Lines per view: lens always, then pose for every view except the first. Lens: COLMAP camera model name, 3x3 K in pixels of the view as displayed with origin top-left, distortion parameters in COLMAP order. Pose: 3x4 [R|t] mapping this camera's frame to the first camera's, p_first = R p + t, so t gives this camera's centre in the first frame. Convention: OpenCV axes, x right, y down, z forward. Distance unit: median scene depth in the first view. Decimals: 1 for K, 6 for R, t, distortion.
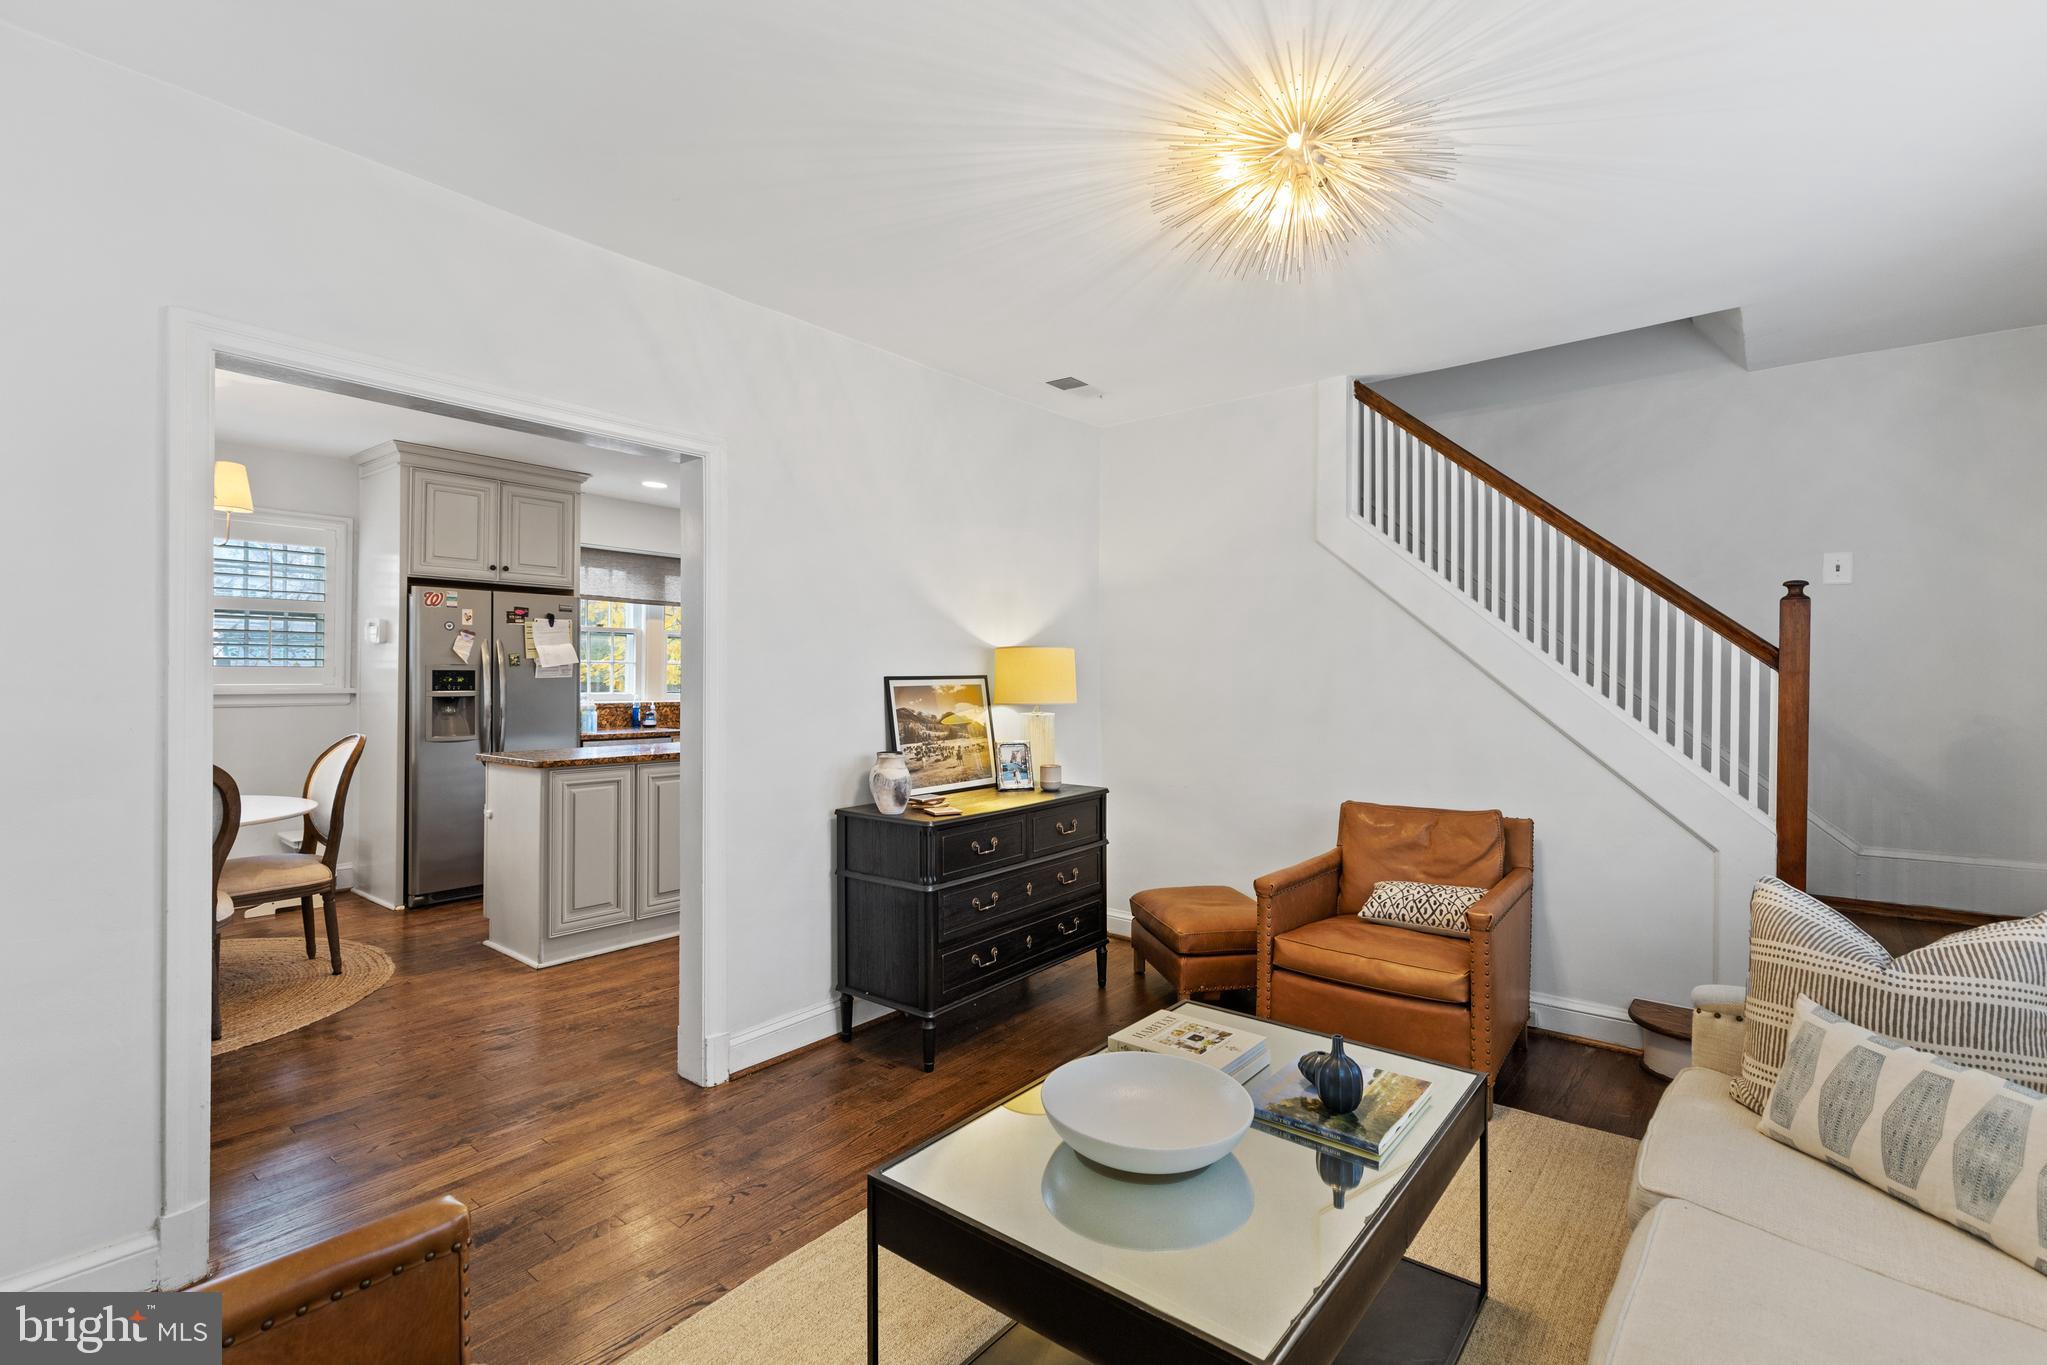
lens RADIAL K [[925.1, 0, 1032.4], [0, 925.1, 677.0], [0, 0, 1]] dist [0.007270, -0.000238]
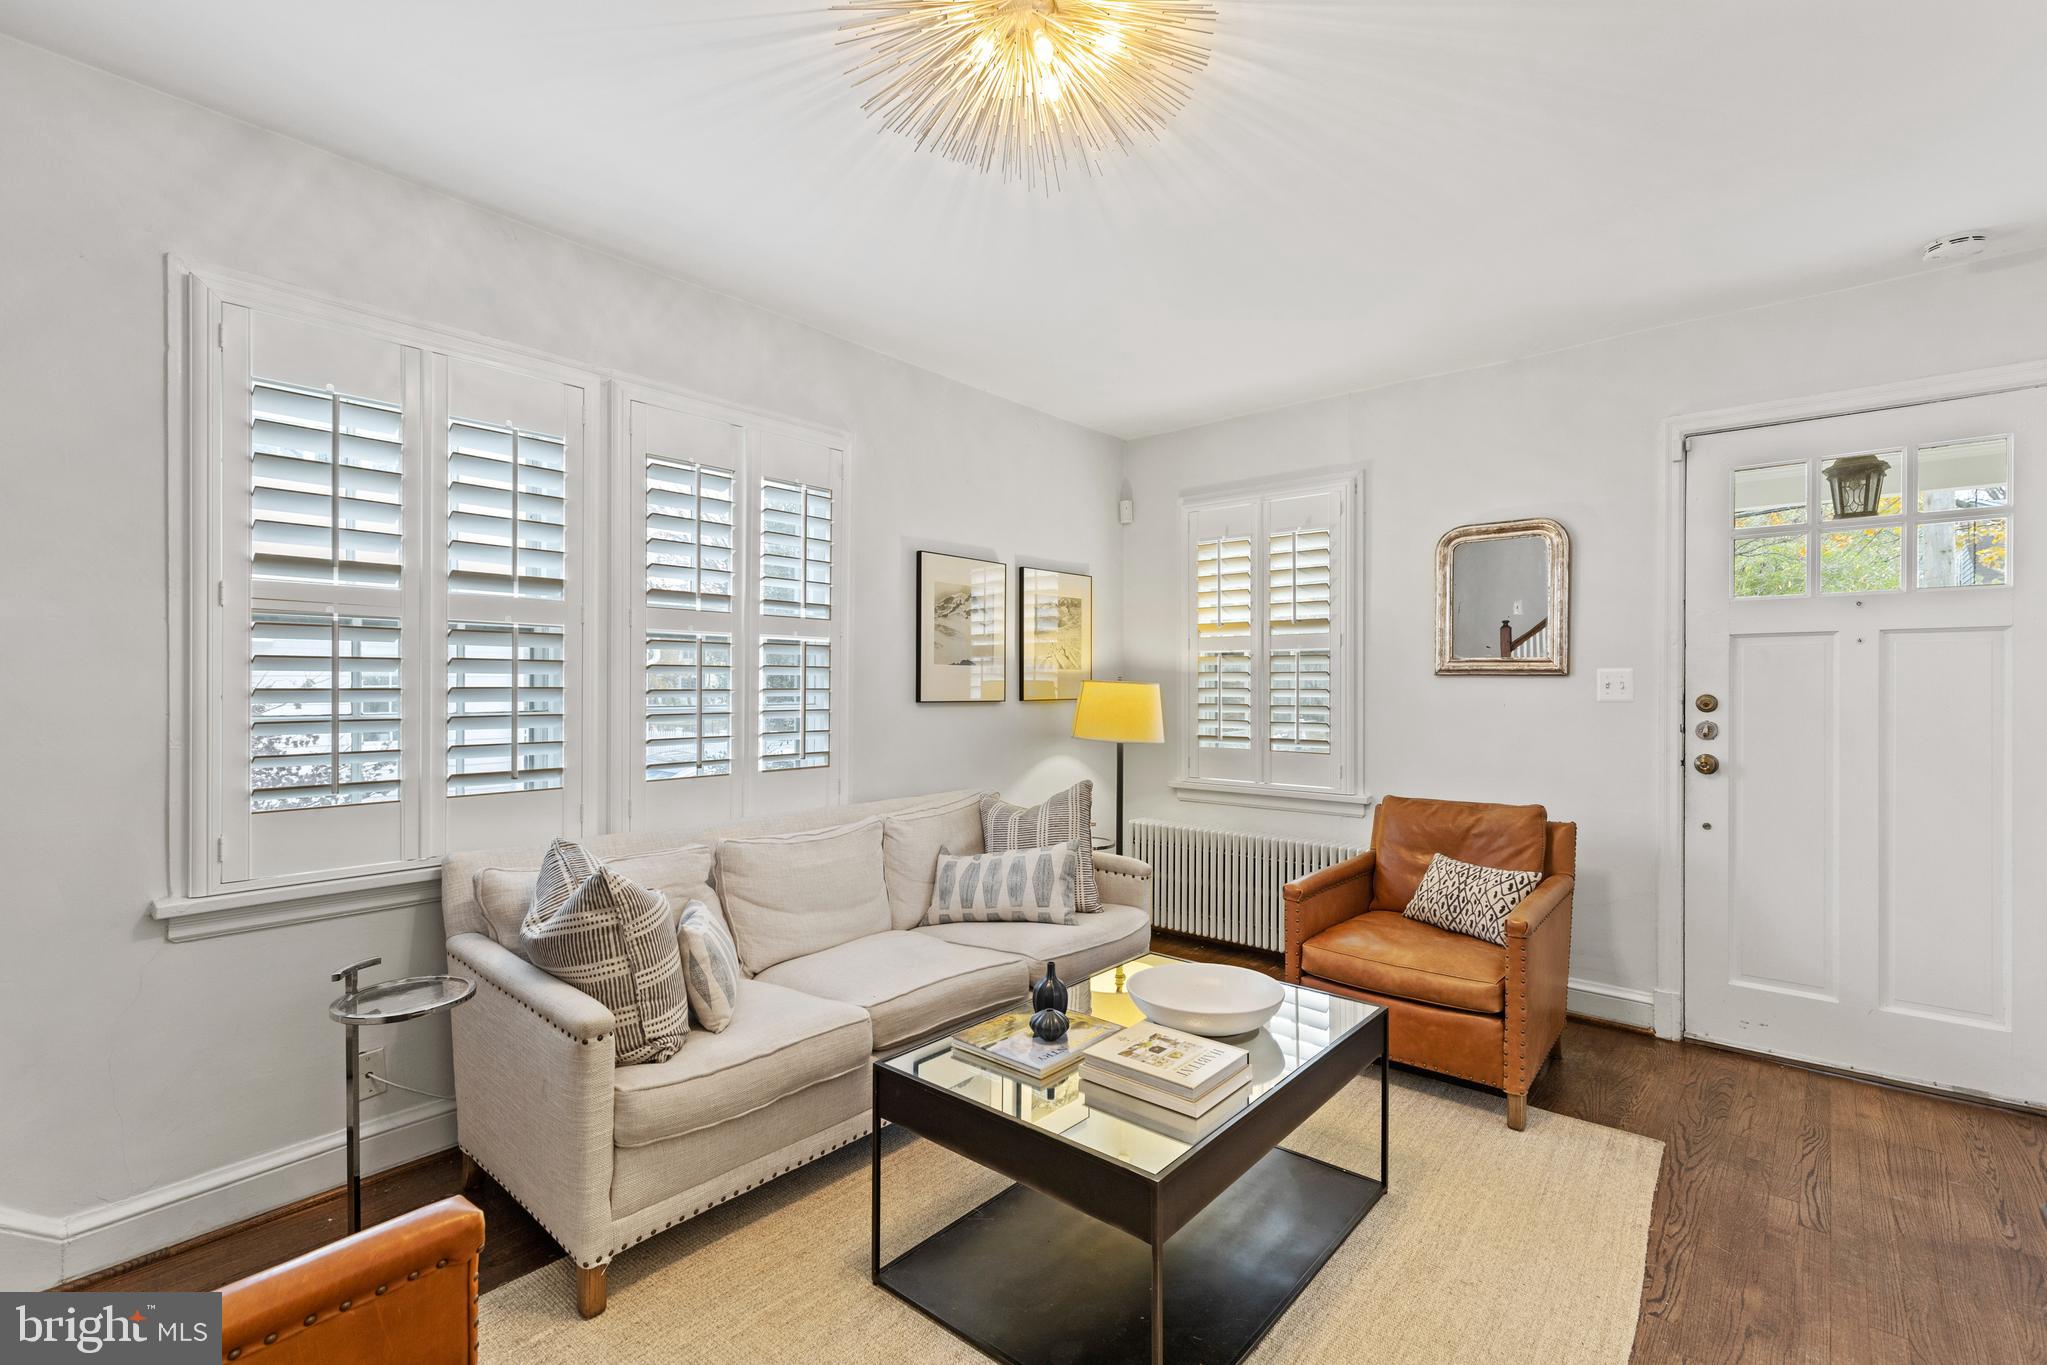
lens RADIAL K [[925.1, 0, 1049.2], [0, 925.1, 664.4], [0, 0, 1]] dist [0.007270, -0.000238]
pose [[-0.999838, -0.005102, 0.017269, 0.102410], [-0.005511, 0.999704, -0.023684, 0.005714], [-0.017143, -0.023776, -0.999570, 0.736000]]
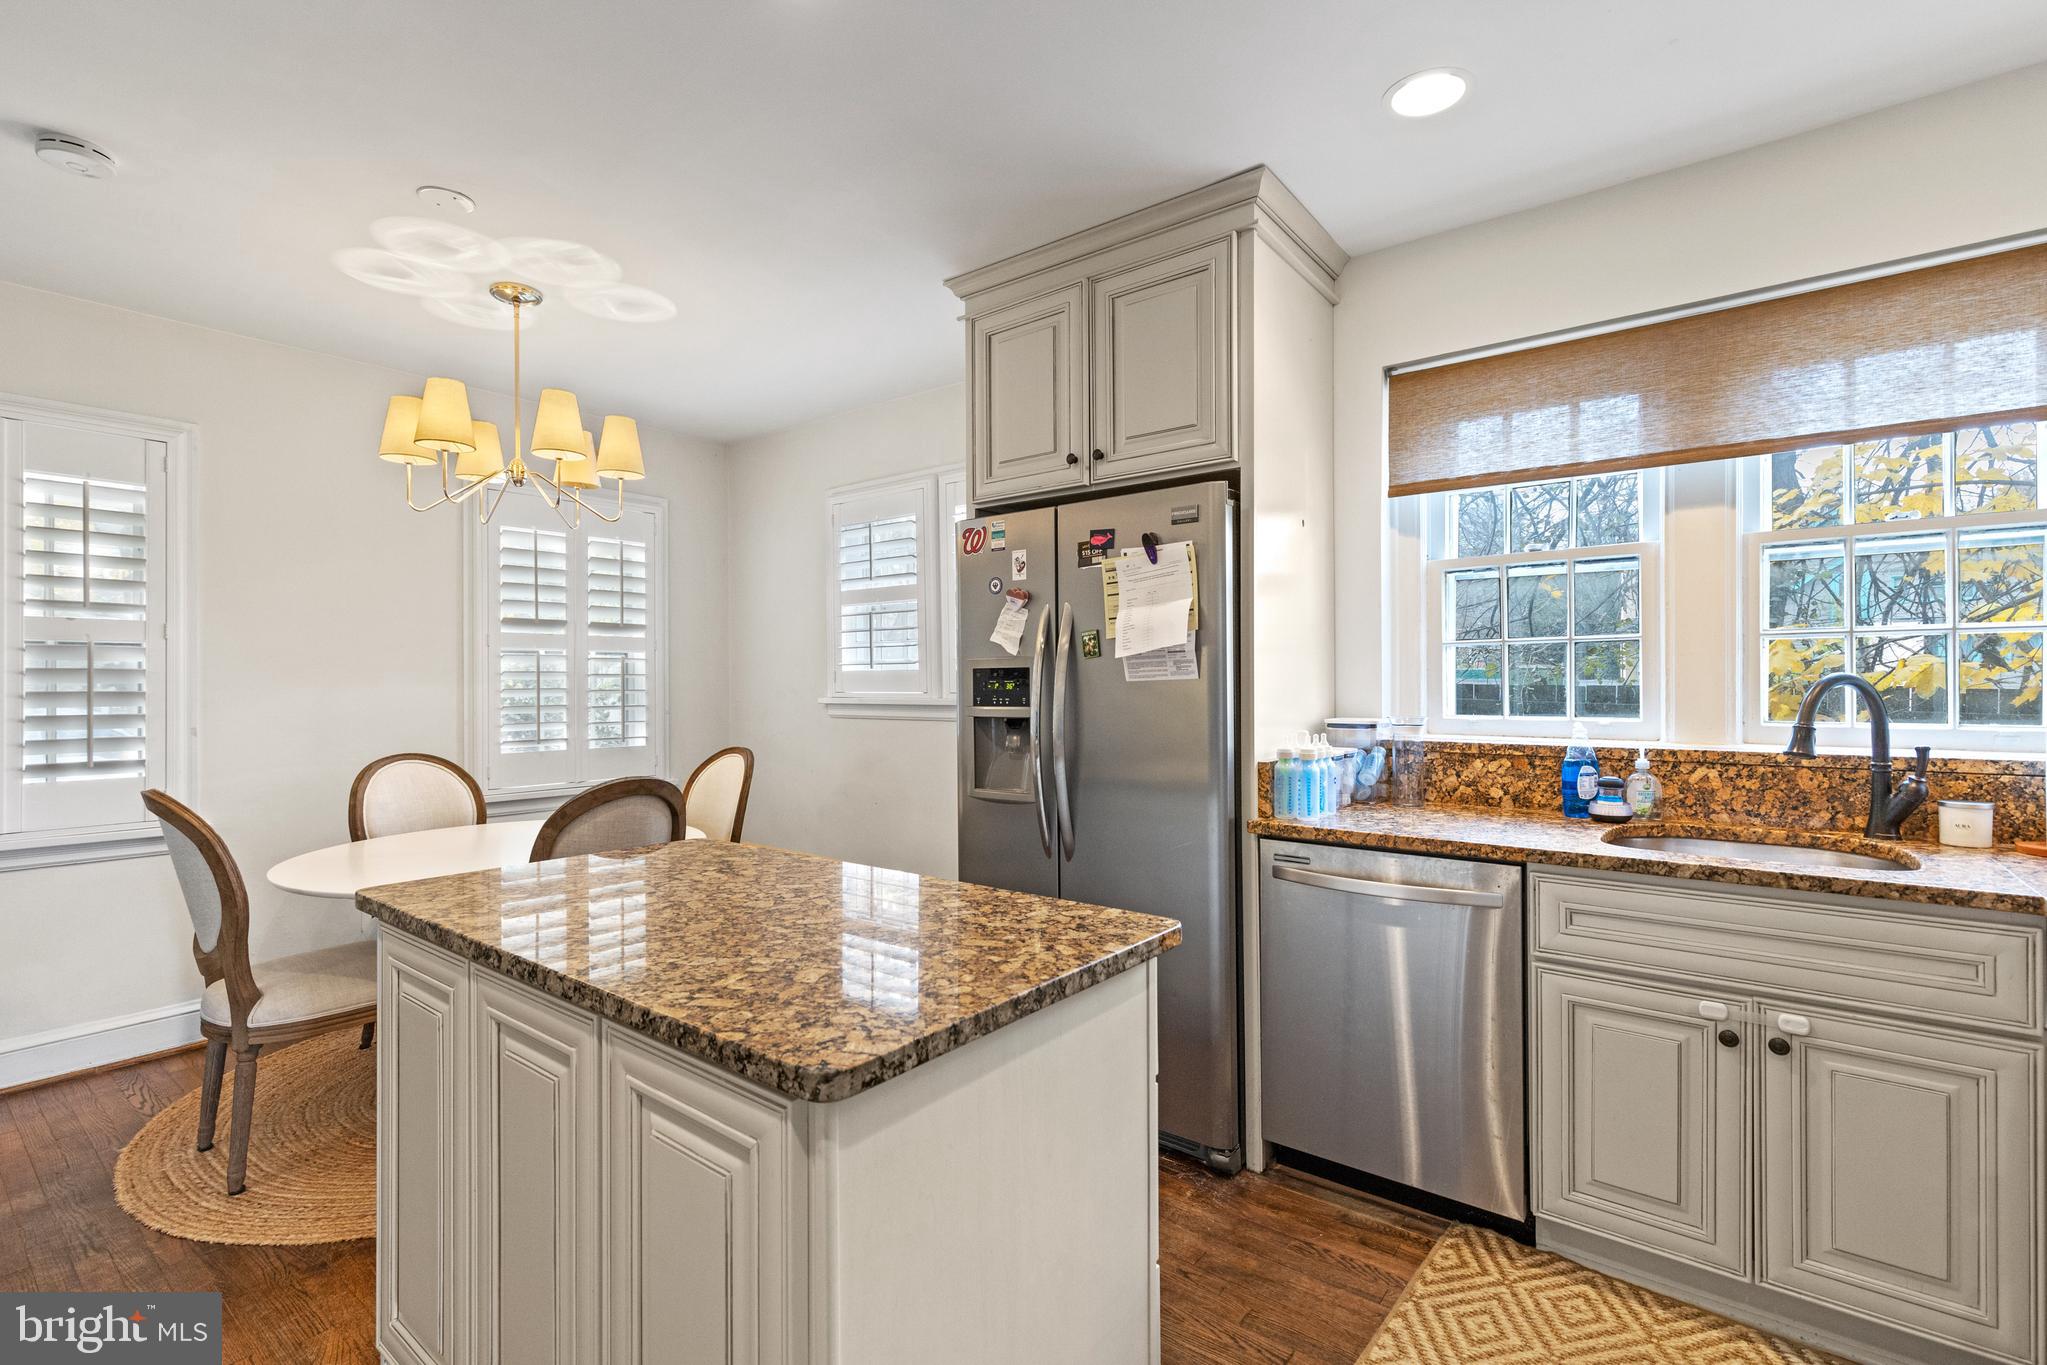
lens RADIAL K [[925.1, 0, 1030.3], [0, 925.1, 677.1], [0, 0, 1]] dist [0.007270, -0.000238]
pose [[0.025412, -0.012144, -0.999603, -0.094232], [0.008524, 0.999892, -0.011931, 0.004033], [0.999641, -0.008218, 0.025513, 0.994031]]
